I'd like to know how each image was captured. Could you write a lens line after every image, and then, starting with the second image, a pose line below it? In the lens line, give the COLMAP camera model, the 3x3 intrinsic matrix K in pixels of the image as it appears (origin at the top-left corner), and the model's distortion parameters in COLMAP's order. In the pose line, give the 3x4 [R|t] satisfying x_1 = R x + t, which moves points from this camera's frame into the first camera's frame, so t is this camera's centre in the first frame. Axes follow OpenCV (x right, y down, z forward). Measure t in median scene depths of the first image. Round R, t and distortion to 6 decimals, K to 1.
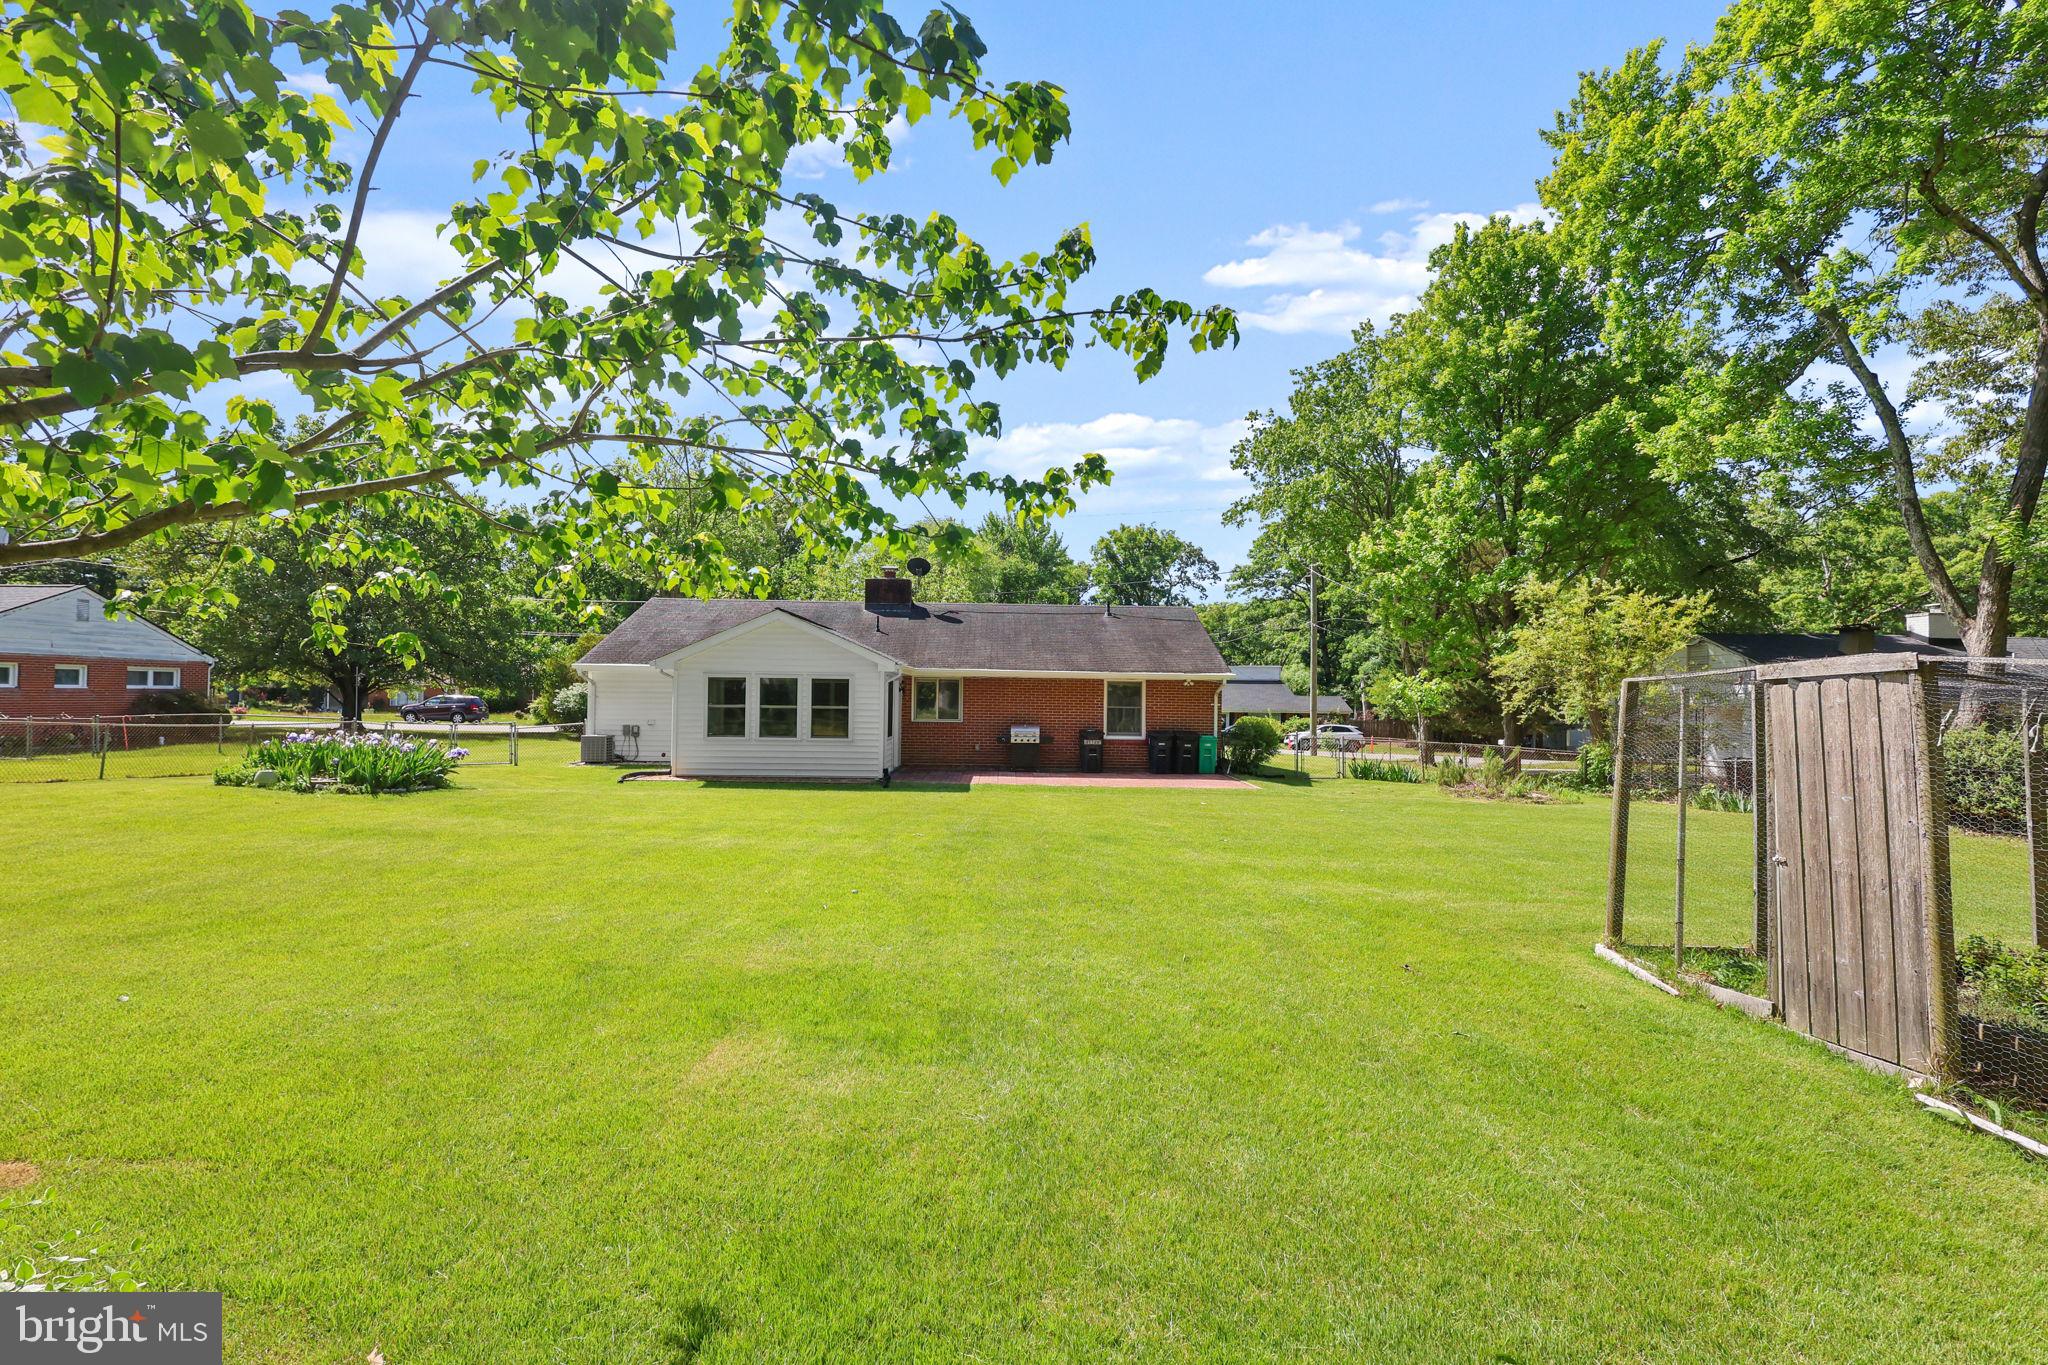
lens RADIAL K [[966.9, 0, 1026.3], [0, 966.9, 677.2], [0, 0, 1]] dist [0.013199, 0.000079]
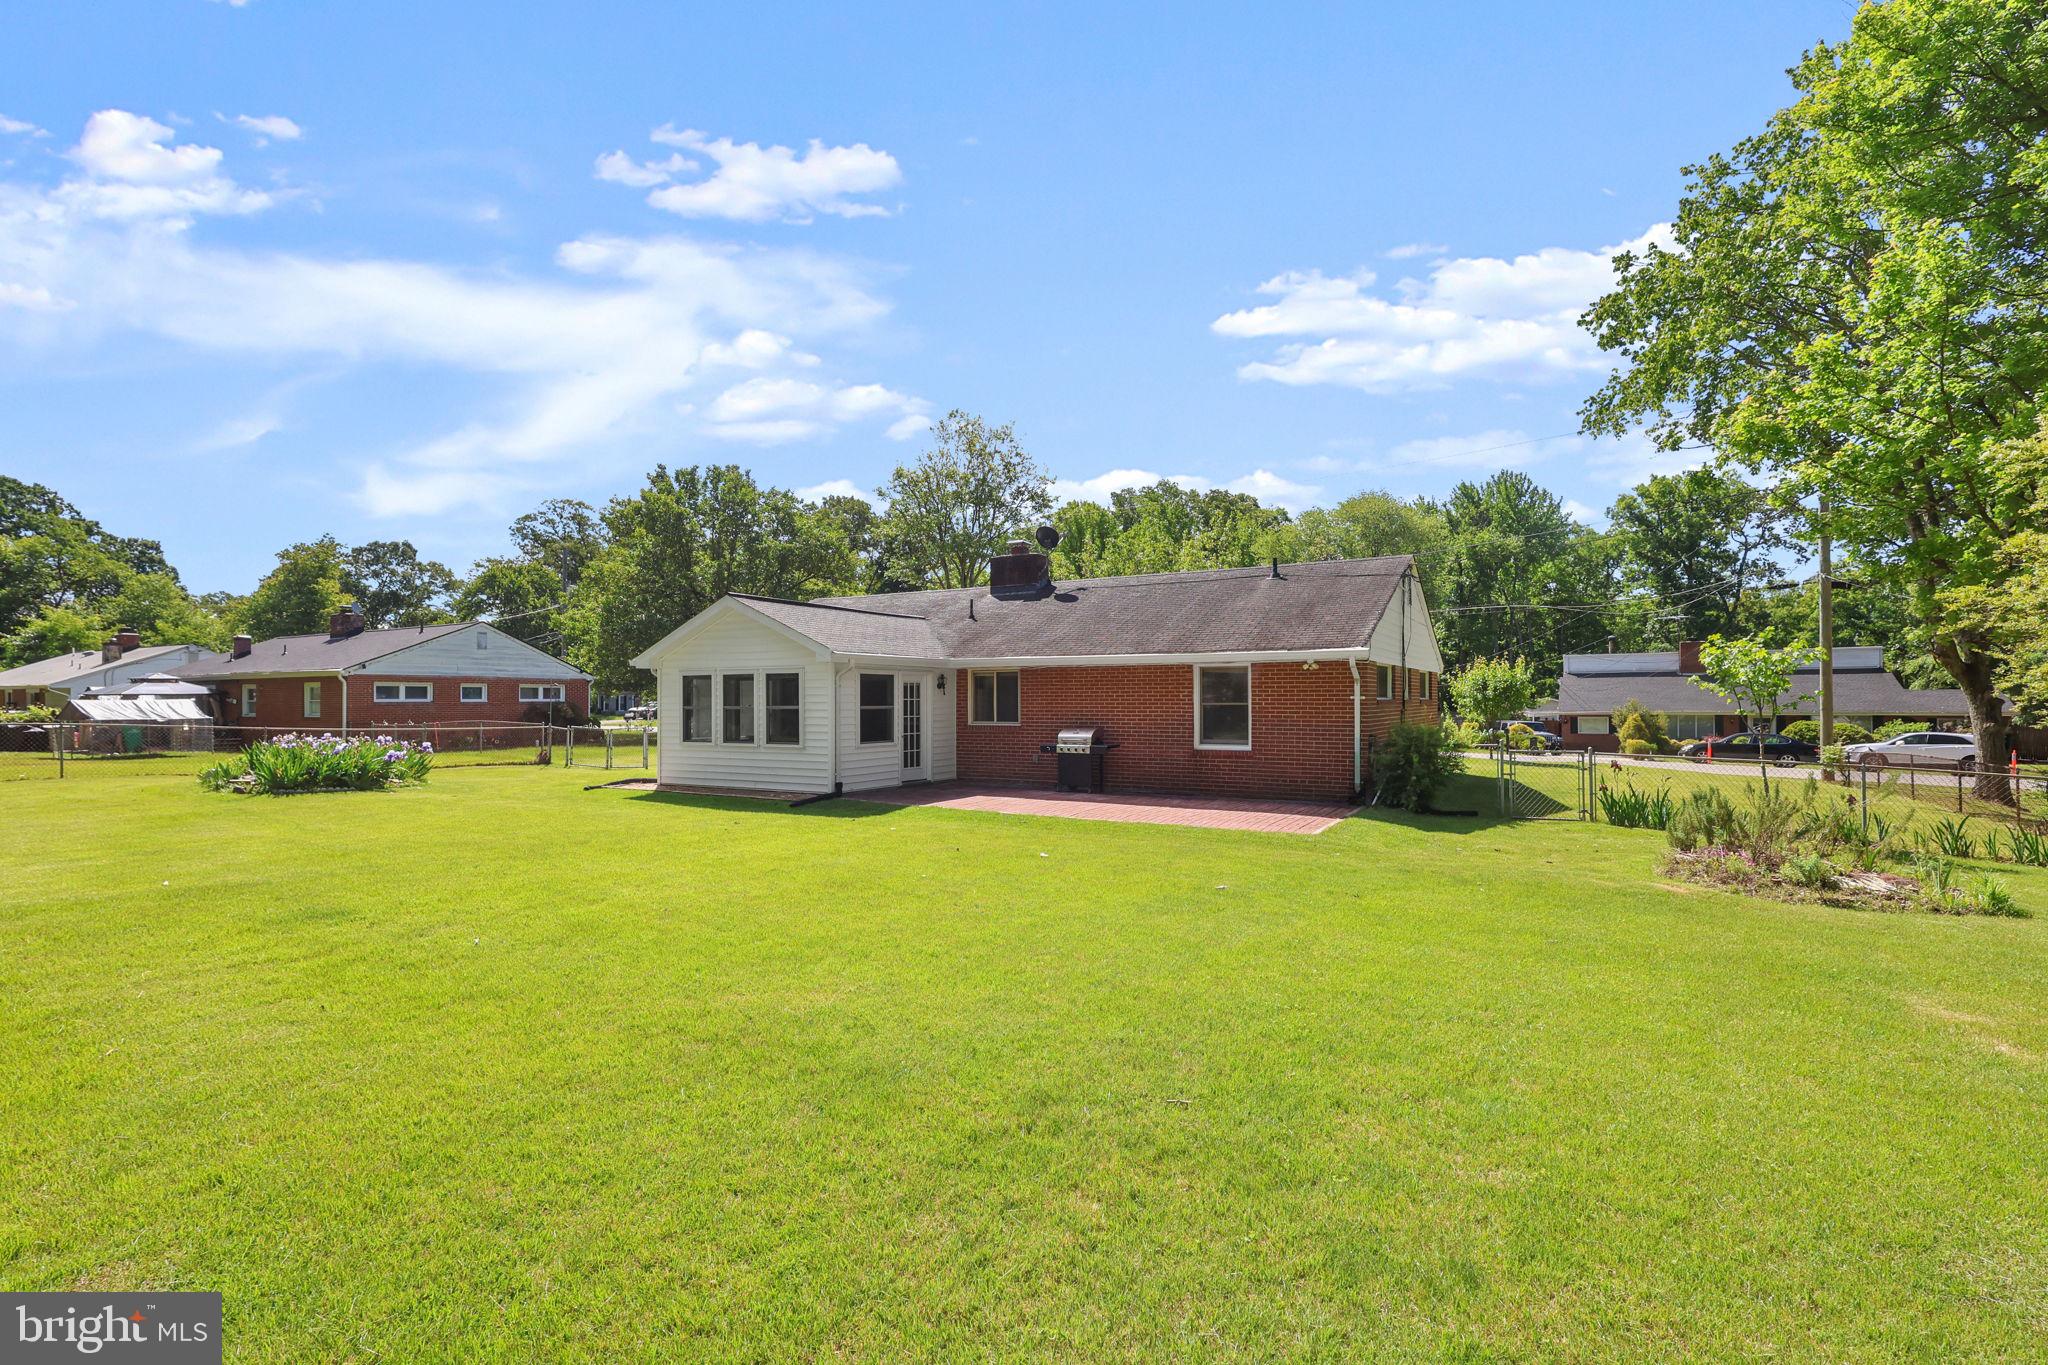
lens RADIAL K [[966.9, 0, 1028.5], [0, 966.9, 699.8], [0, 0, 1]] dist [0.013199, 0.000079]
pose [[0.854272, -0.017523, -0.519531, 0.319447], [0.024753, 0.999669, 0.006985, 0.018634], [0.519236, -0.018827, 0.854423, 0.308409]]
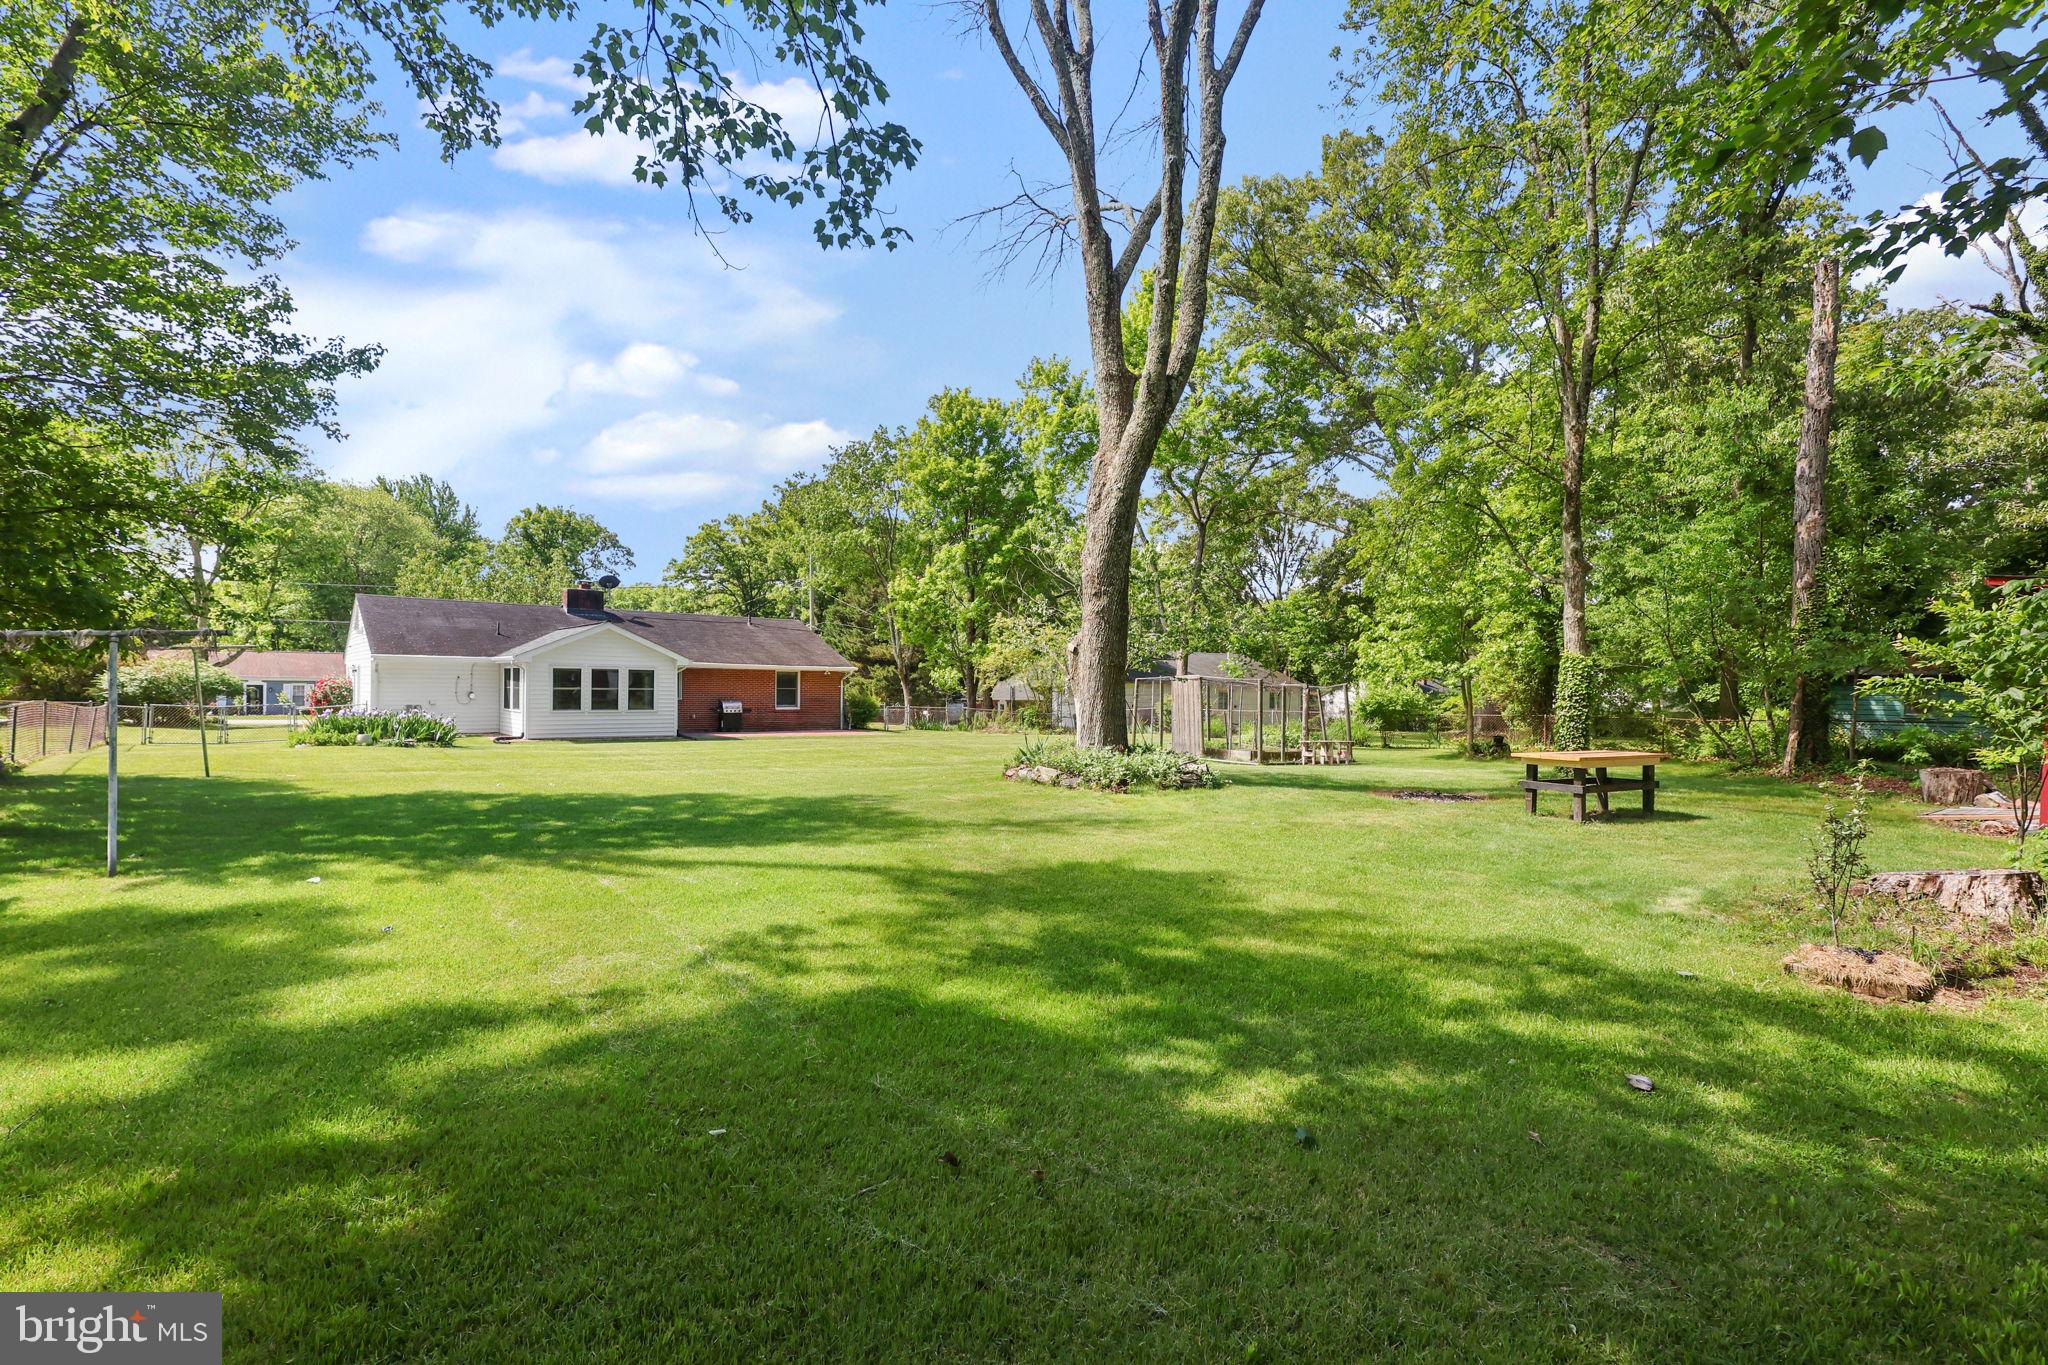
lens RADIAL K [[966.9, 0, 1030.9], [0, 966.9, 699.4], [0, 0, 1]] dist [0.013199, 0.000079]
pose [[0.790660, -0.009815, 0.612177, -0.497619], [-0.015610, 0.999223, 0.036182, -0.012885], [-0.612057, -0.038164, 0.789892, -0.424601]]
